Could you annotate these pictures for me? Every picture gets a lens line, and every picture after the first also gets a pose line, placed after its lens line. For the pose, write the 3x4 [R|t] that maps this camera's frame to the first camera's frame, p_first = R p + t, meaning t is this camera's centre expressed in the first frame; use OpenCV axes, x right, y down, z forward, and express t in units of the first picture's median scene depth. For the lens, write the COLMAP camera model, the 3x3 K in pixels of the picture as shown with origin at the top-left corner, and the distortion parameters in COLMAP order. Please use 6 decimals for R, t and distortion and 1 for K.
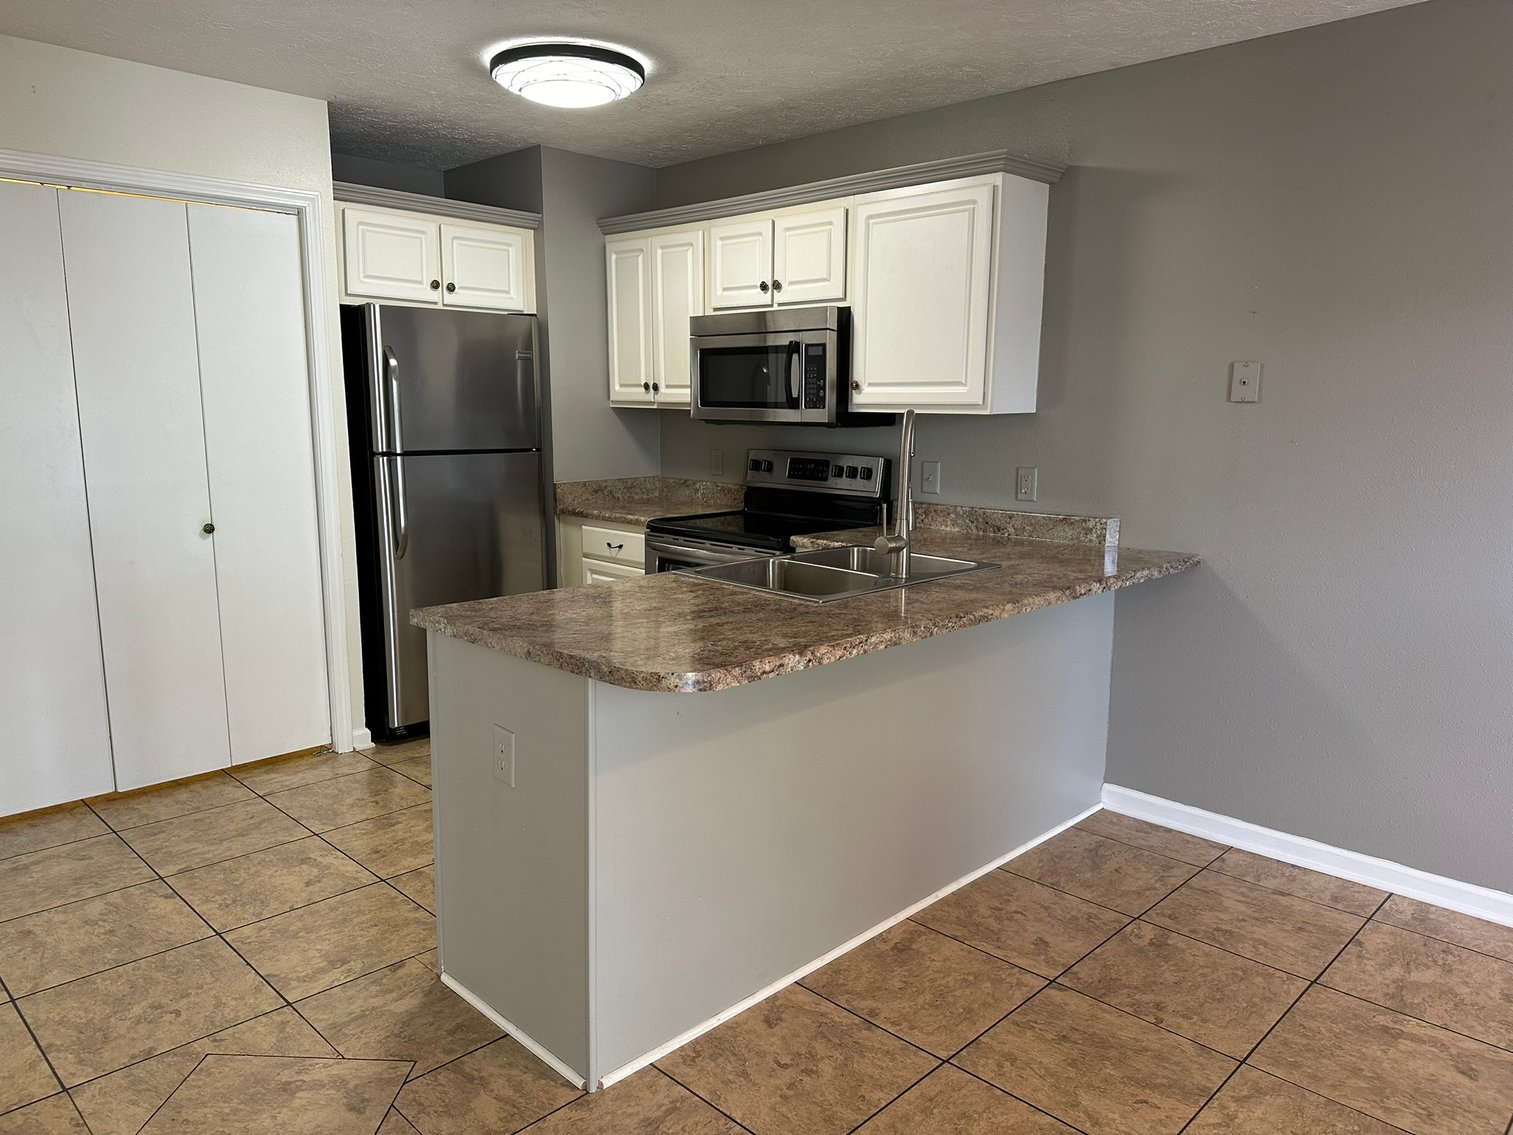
lens RADIAL K [[1070.4, 0, 771.0], [0, 1070.4, 590.7], [0, 0, 1]] dist [0.039044, -0.037595]
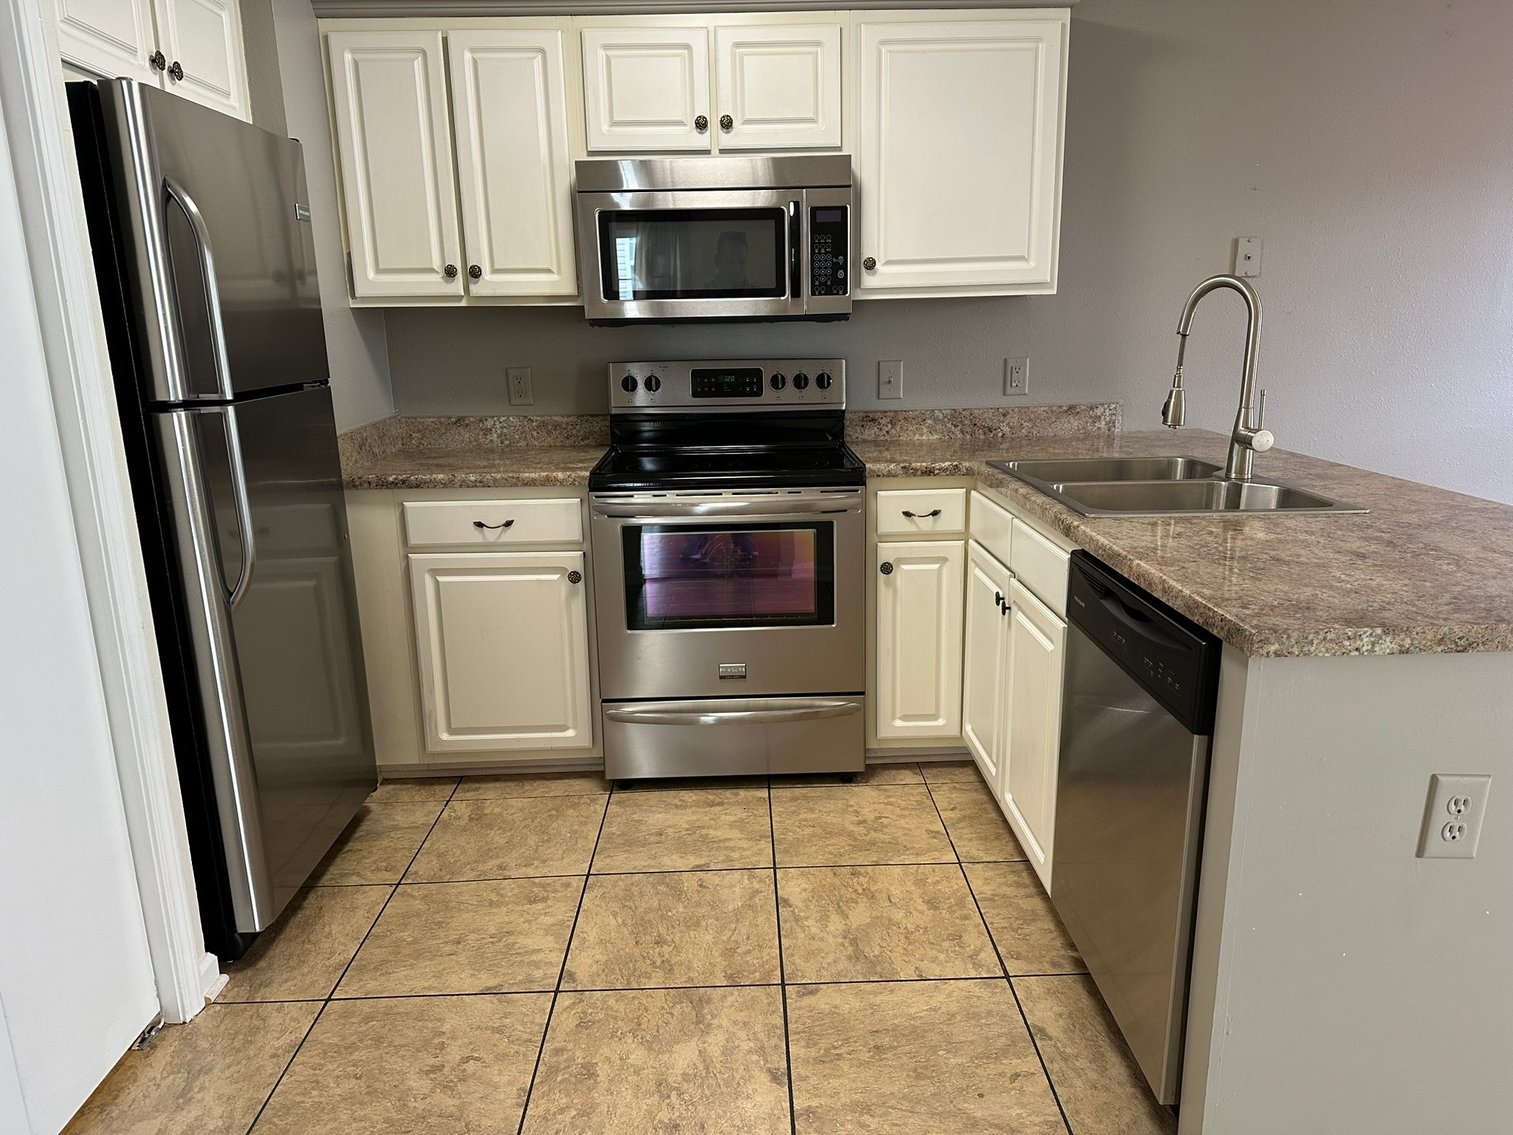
lens RADIAL K [[1070.4, 0, 747.1], [0, 1070.4, 589.2], [0, 0, 1]] dist [0.039044, -0.037595]
pose [[0.689872, -0.200517, 0.695608, -0.559660], [0.153041, 0.979554, 0.130588, -0.072570], [-0.707570, 0.016368, 0.706454, 0.495212]]
